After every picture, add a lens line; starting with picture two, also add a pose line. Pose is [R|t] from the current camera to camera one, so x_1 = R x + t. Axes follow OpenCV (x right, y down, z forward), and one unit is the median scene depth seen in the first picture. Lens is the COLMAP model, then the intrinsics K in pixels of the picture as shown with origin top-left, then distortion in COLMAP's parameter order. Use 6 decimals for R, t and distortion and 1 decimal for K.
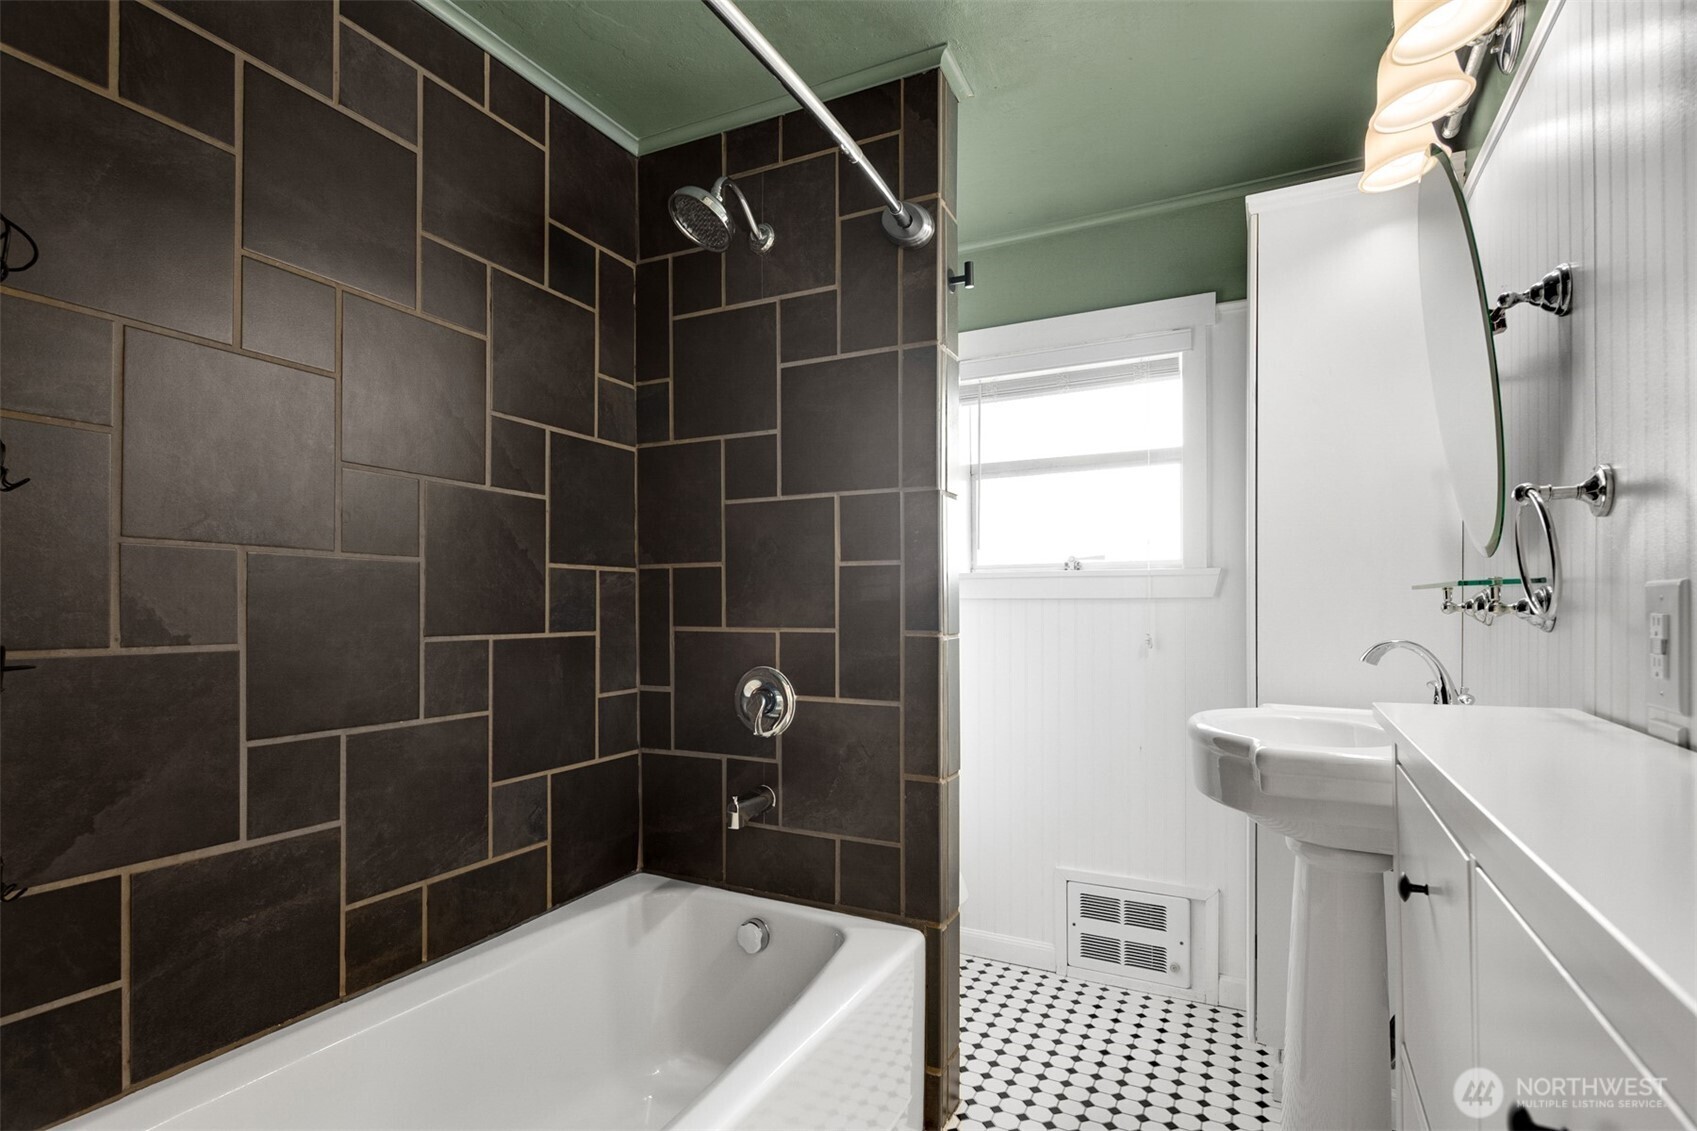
lens RADIAL K [[828.3, 0, 841.0], [0, 828.3, 601.3], [0, 0, 1]] dist [-0.000247, -0.001912]
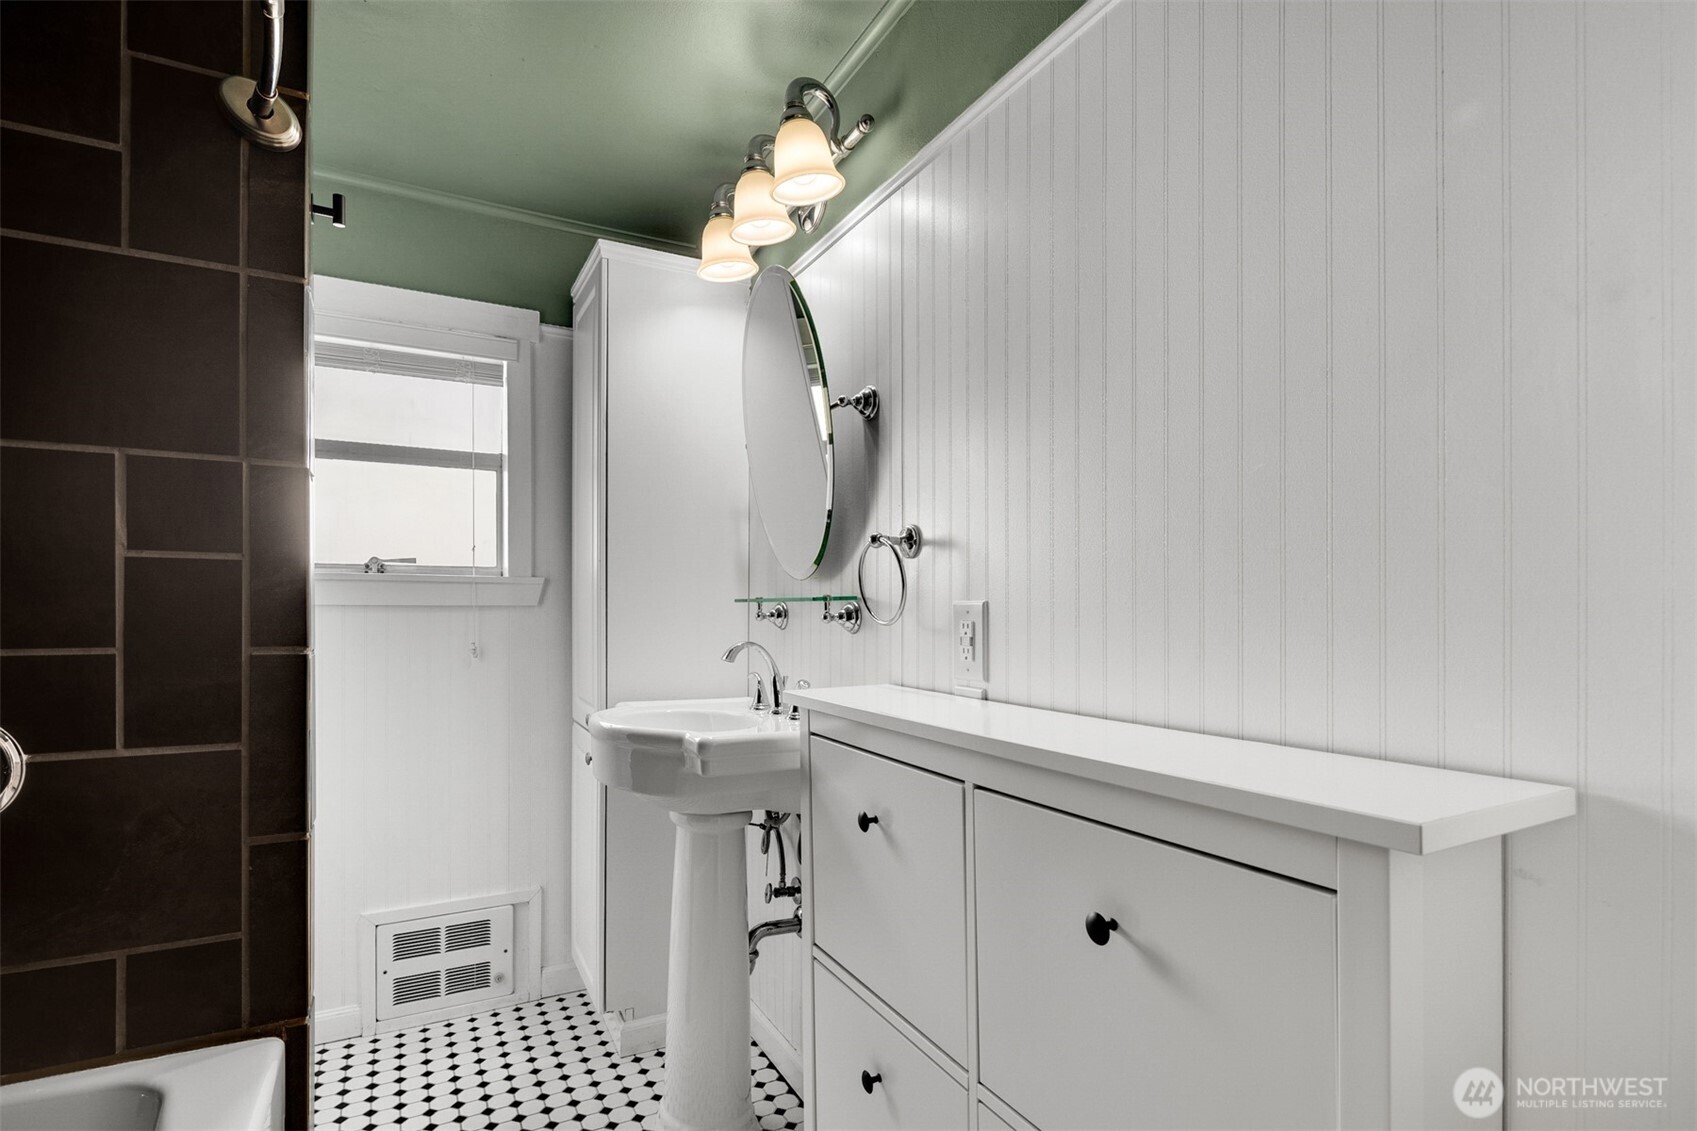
lens RADIAL K [[828.3, 0, 841.0], [0, 828.3, 601.3], [0, 0, 1]] dist [-0.000247, -0.001912]
pose [[0.561261, 0.012088, 0.827551, -0.228701], [-0.007625, 0.999926, -0.009434, -0.003372], [-0.827604, -0.001015, 0.561312, 0.122495]]
